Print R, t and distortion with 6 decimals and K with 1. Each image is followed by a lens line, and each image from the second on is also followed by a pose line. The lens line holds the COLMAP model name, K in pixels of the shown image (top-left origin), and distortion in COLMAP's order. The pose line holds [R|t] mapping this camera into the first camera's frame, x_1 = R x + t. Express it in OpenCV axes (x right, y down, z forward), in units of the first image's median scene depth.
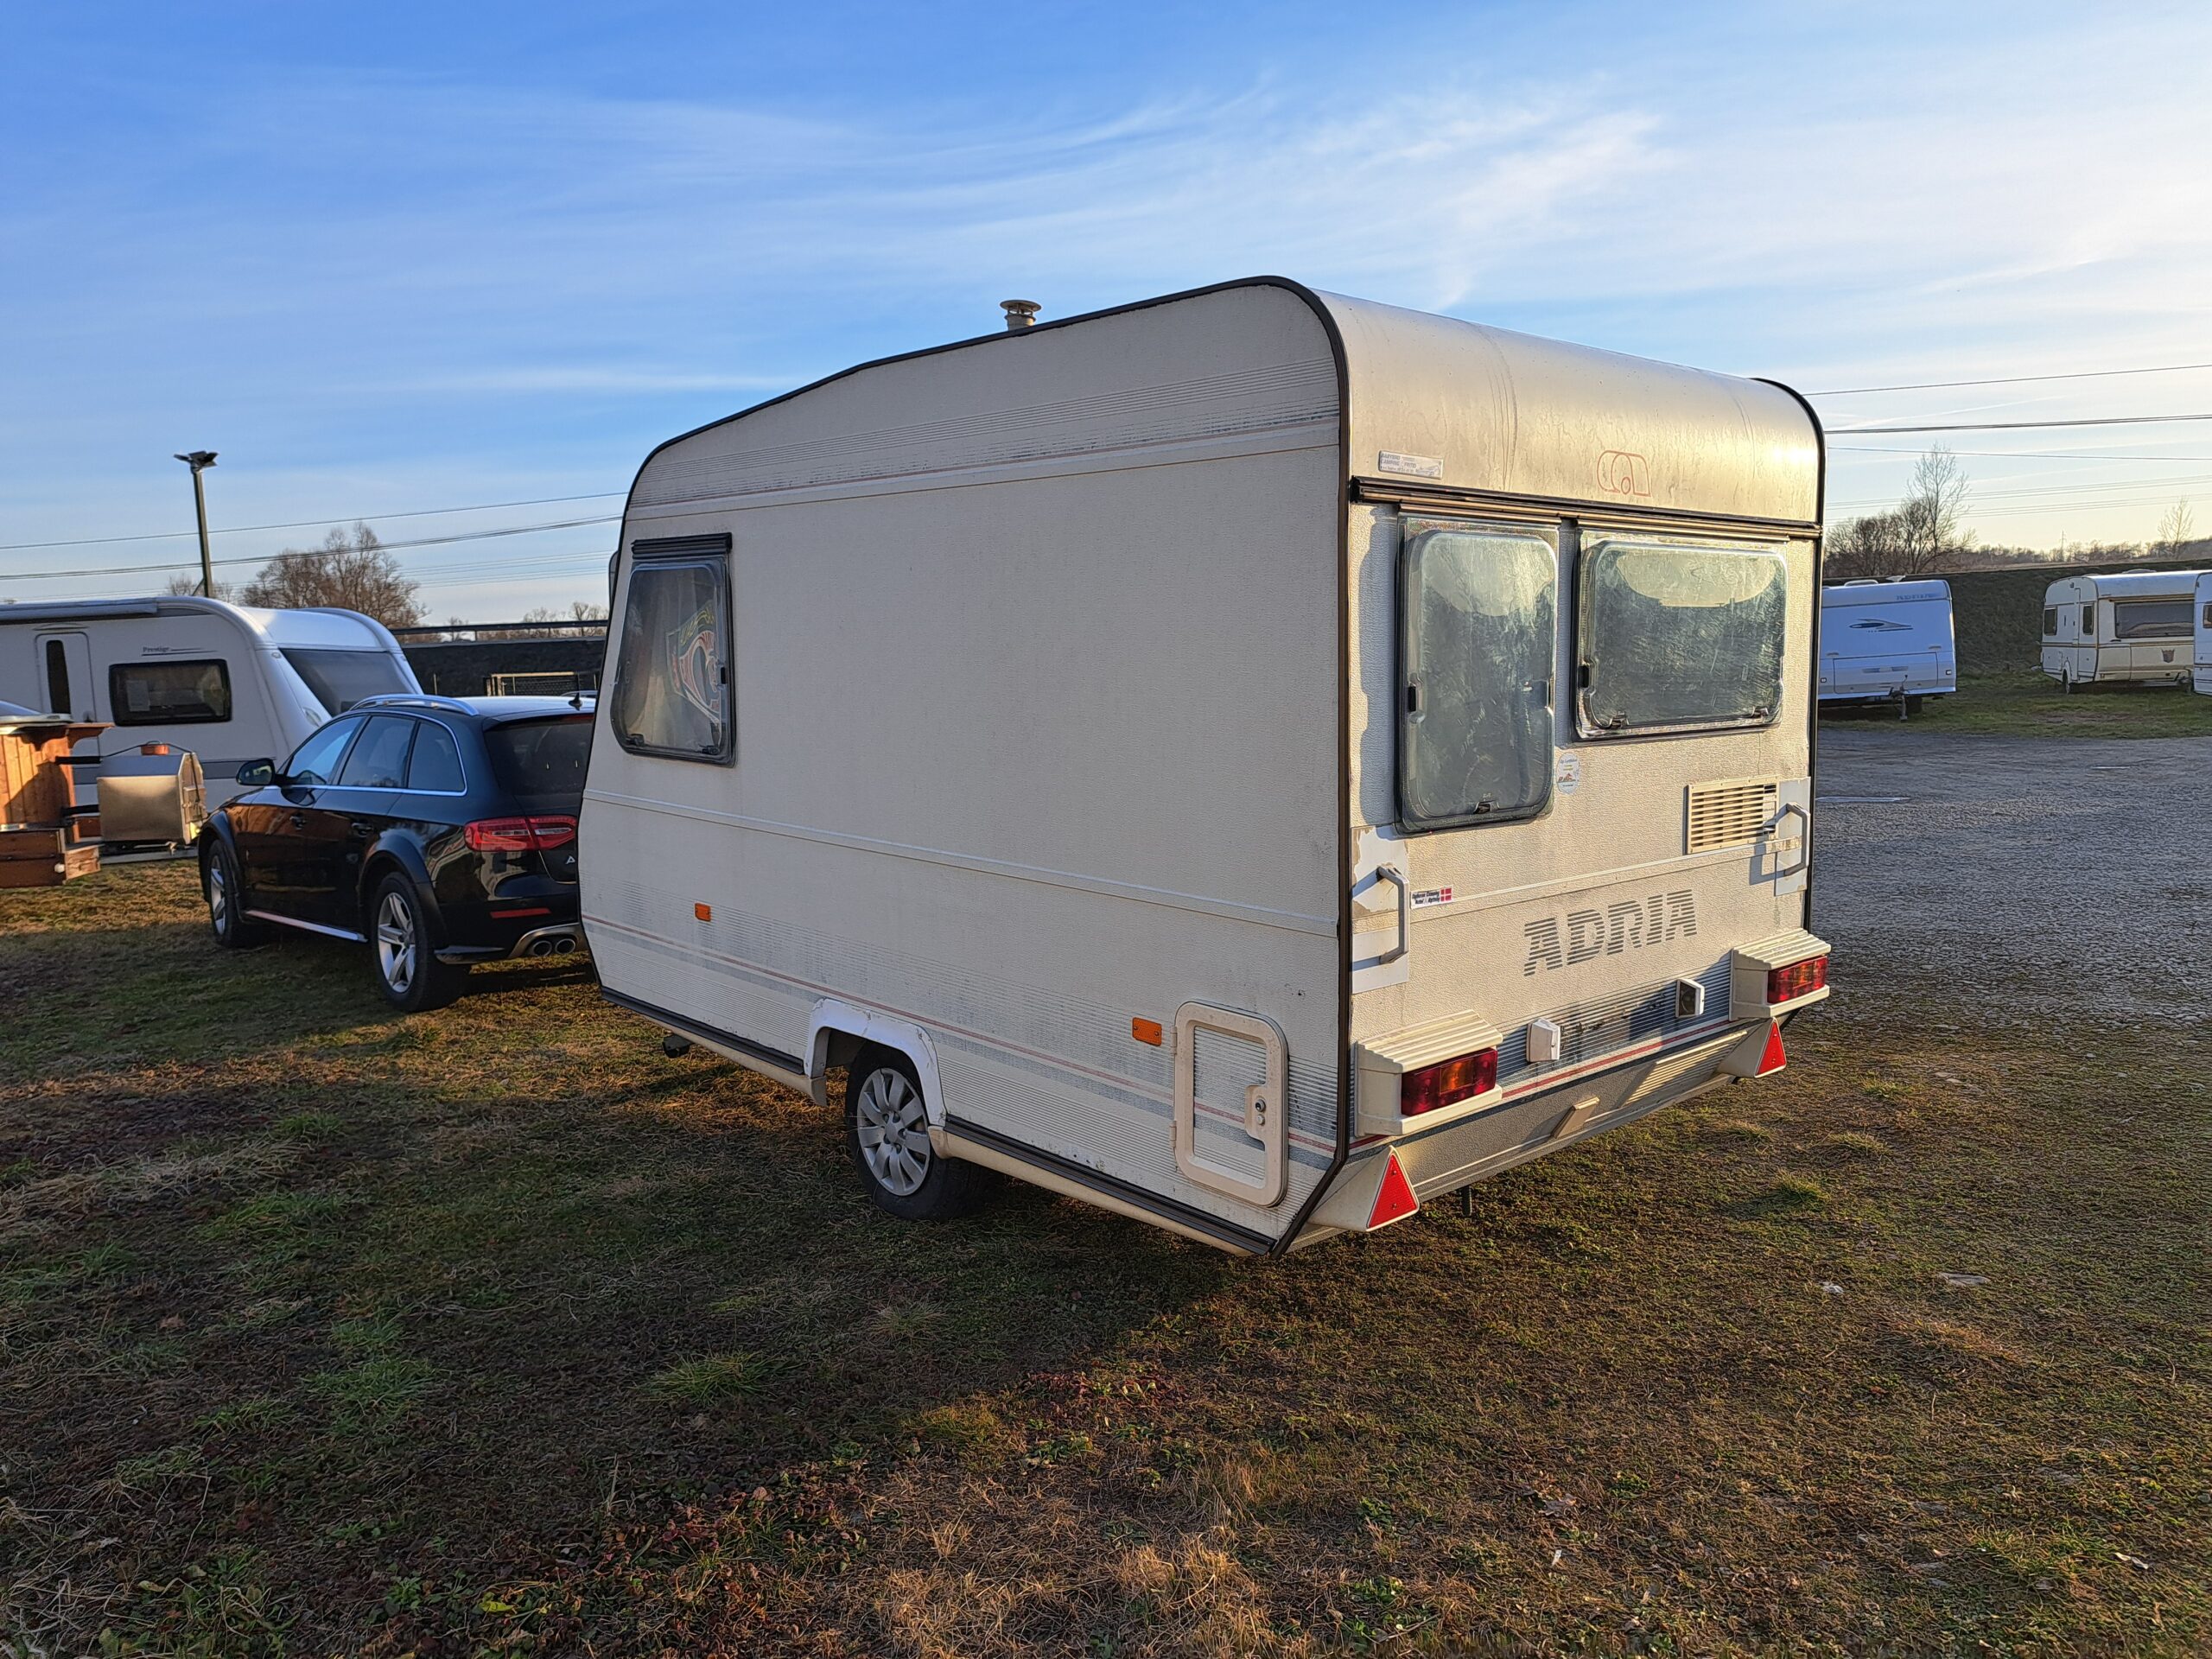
lens RADIAL K [[1564.0, 0, 1118.1], [0, 1564.0, 825.6], [0, 0, 1]] dist [0.144439, -0.201574]
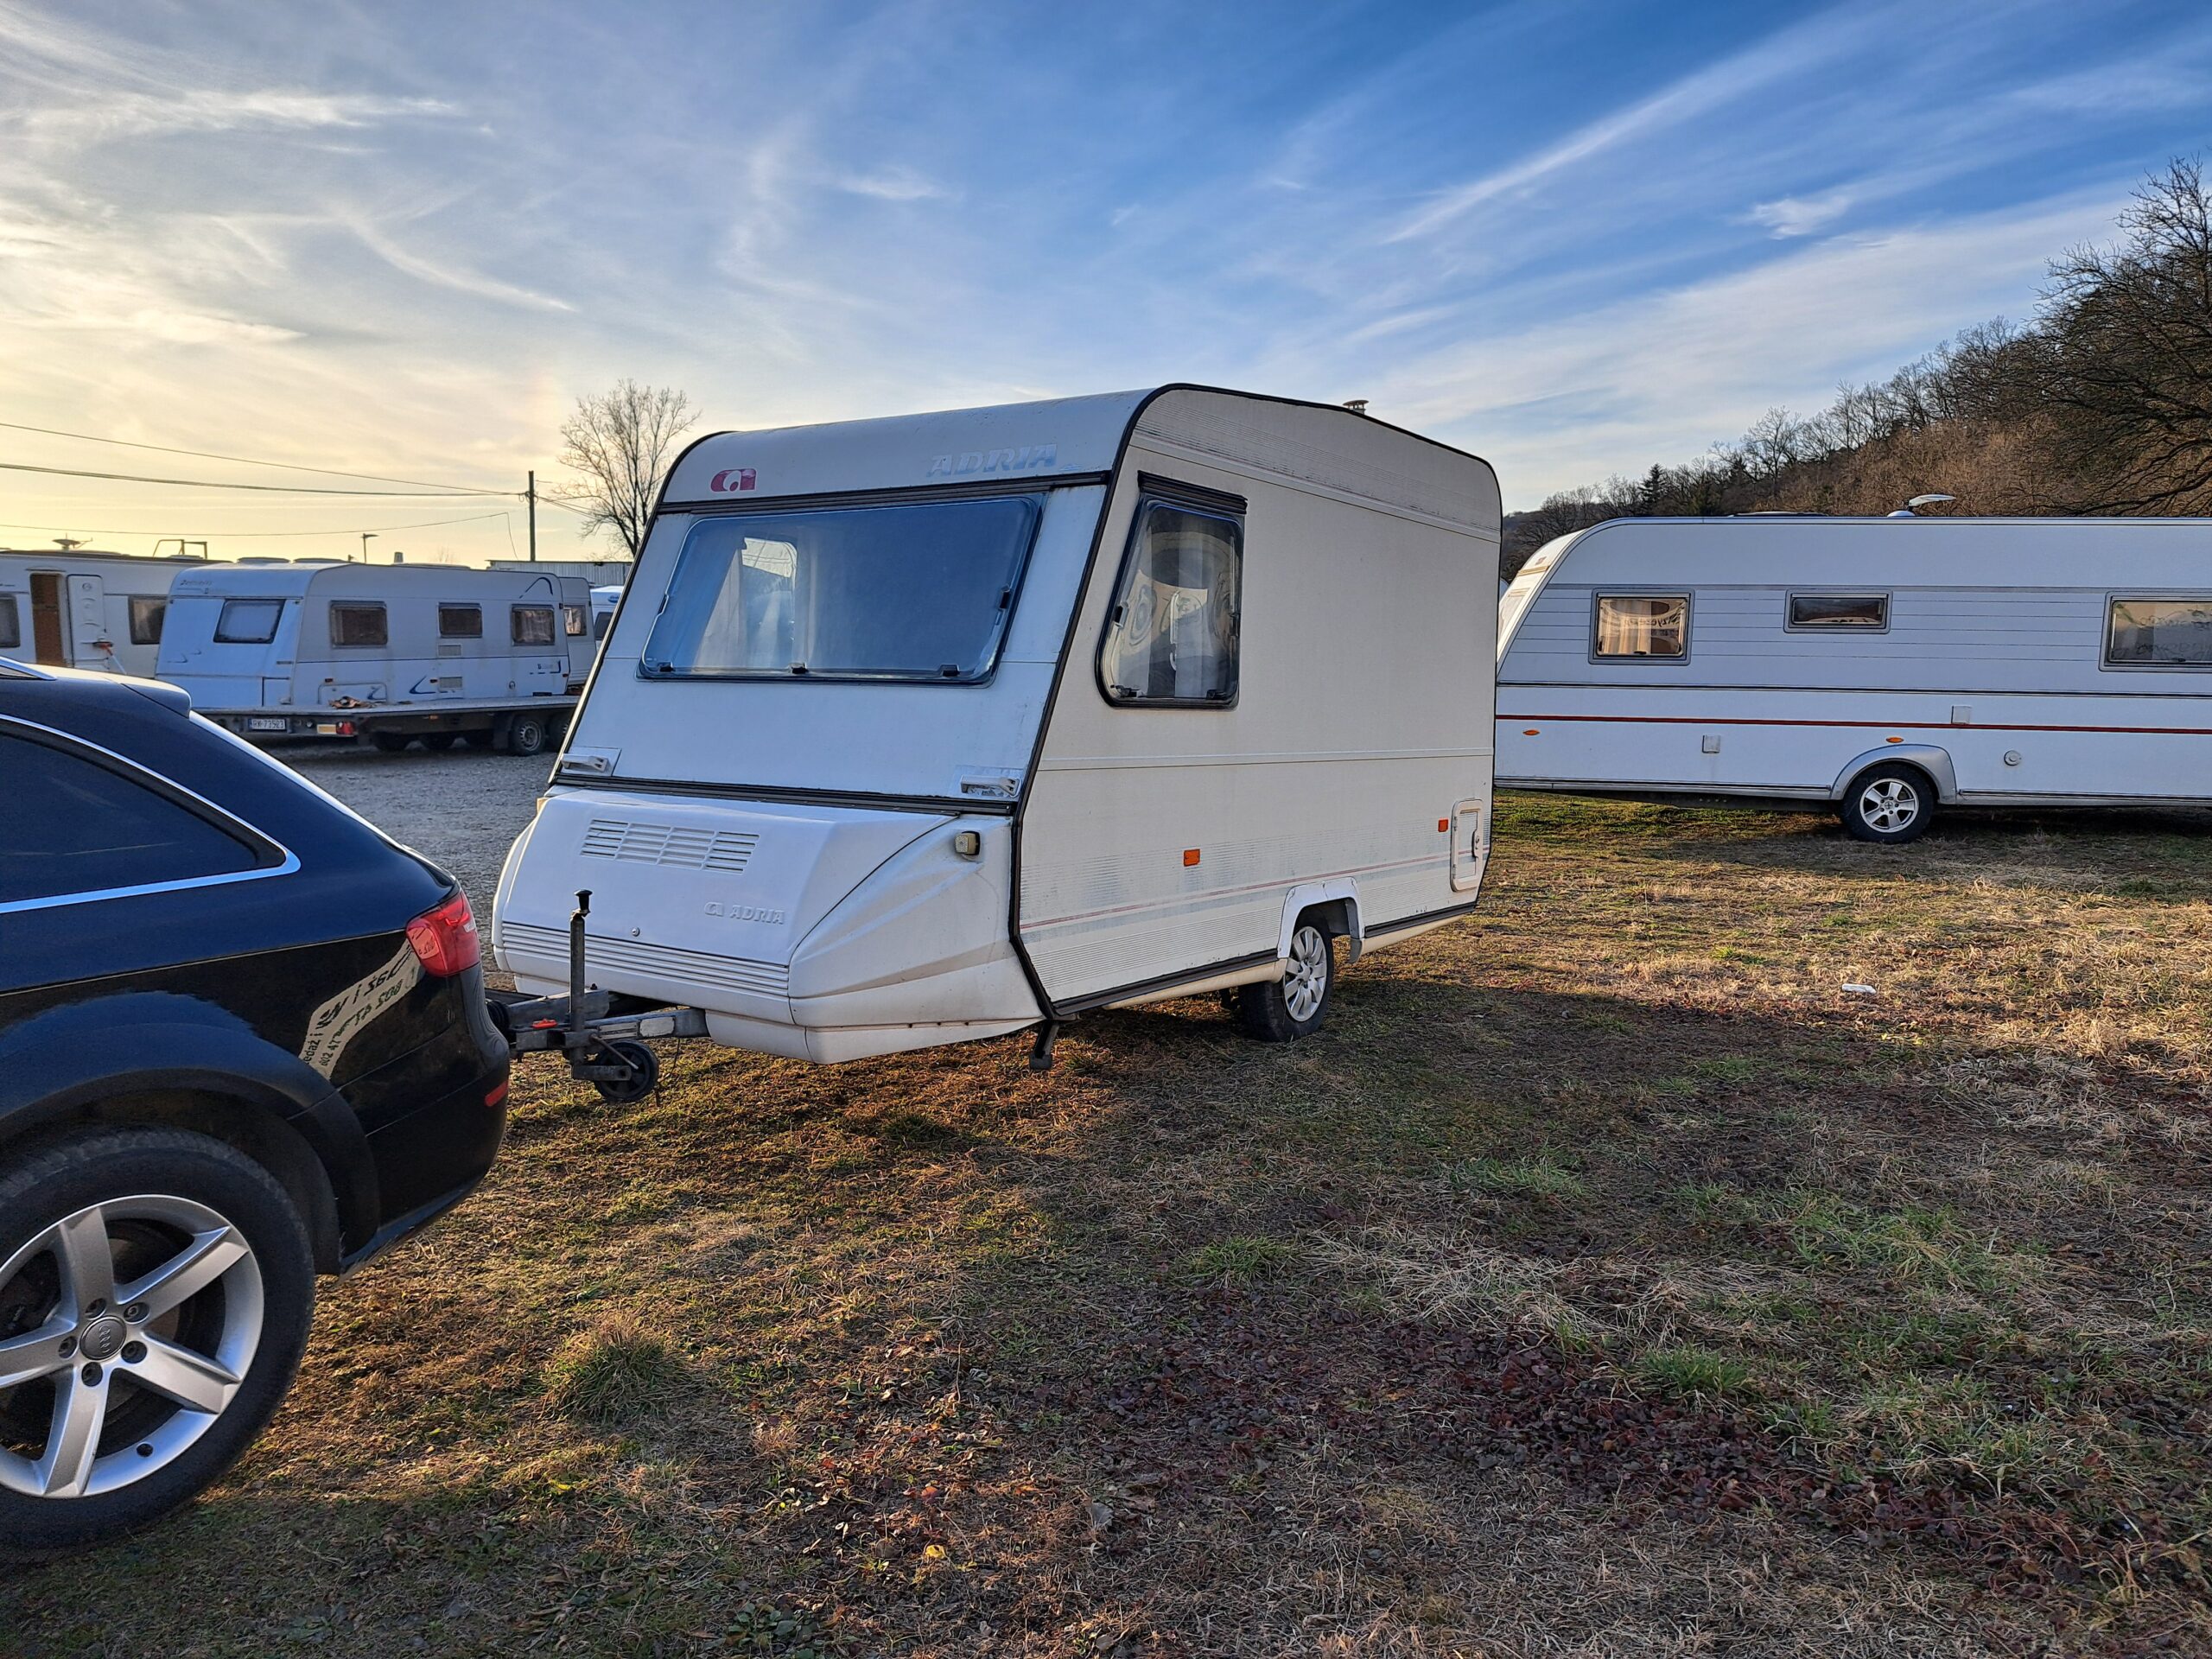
lens RADIAL K [[1564.0, 0, 1118.1], [0, 1564.0, 825.6], [0, 0, 1]] dist [0.144439, -0.201574]
pose [[-0.235363, -0.078328, 0.968746, -1.303865], [0.095679, 0.990038, 0.103295, -0.078154], [-0.967187, 0.117000, -0.225524, 1.353705]]
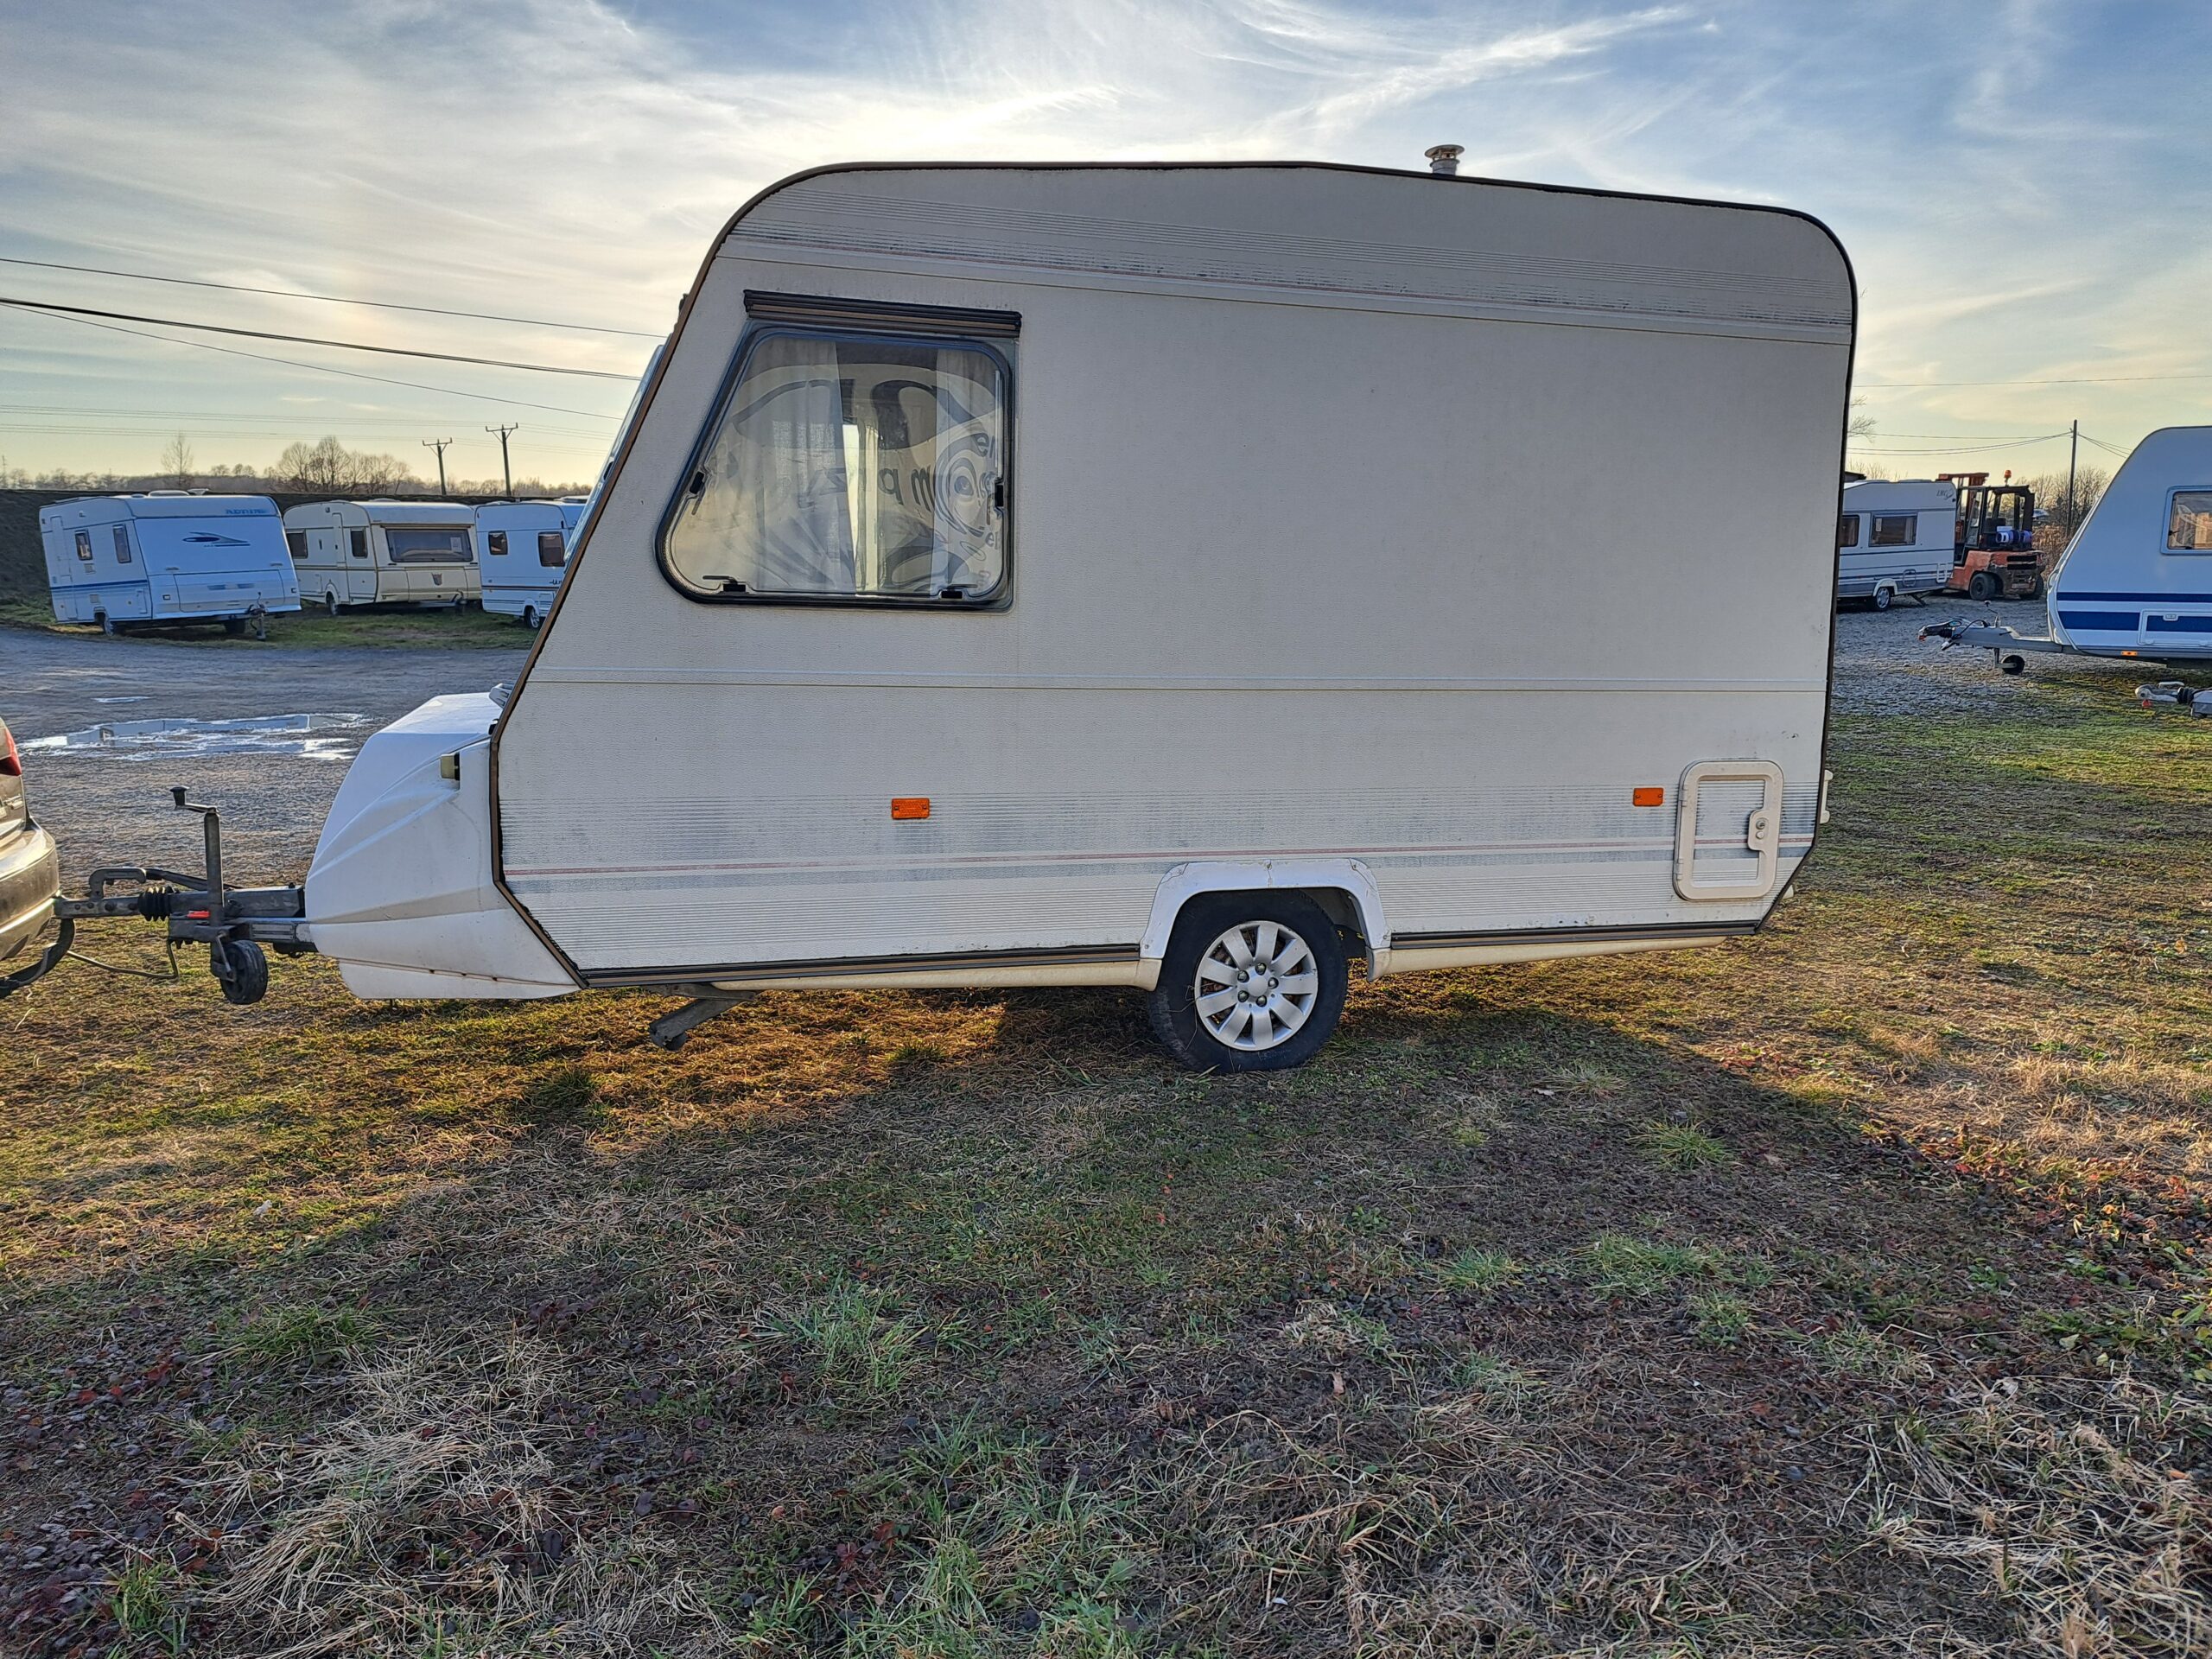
lens RADIAL K [[1564.0, 0, 1118.1], [0, 1564.0, 825.6], [0, 0, 1]] dist [0.144439, -0.201574]
pose [[0.435664, -0.121358, 0.891891, -0.959983], [0.085127, 0.991983, 0.093396, 0.000590], [-0.896075, 0.035235, 0.442503, 0.610321]]
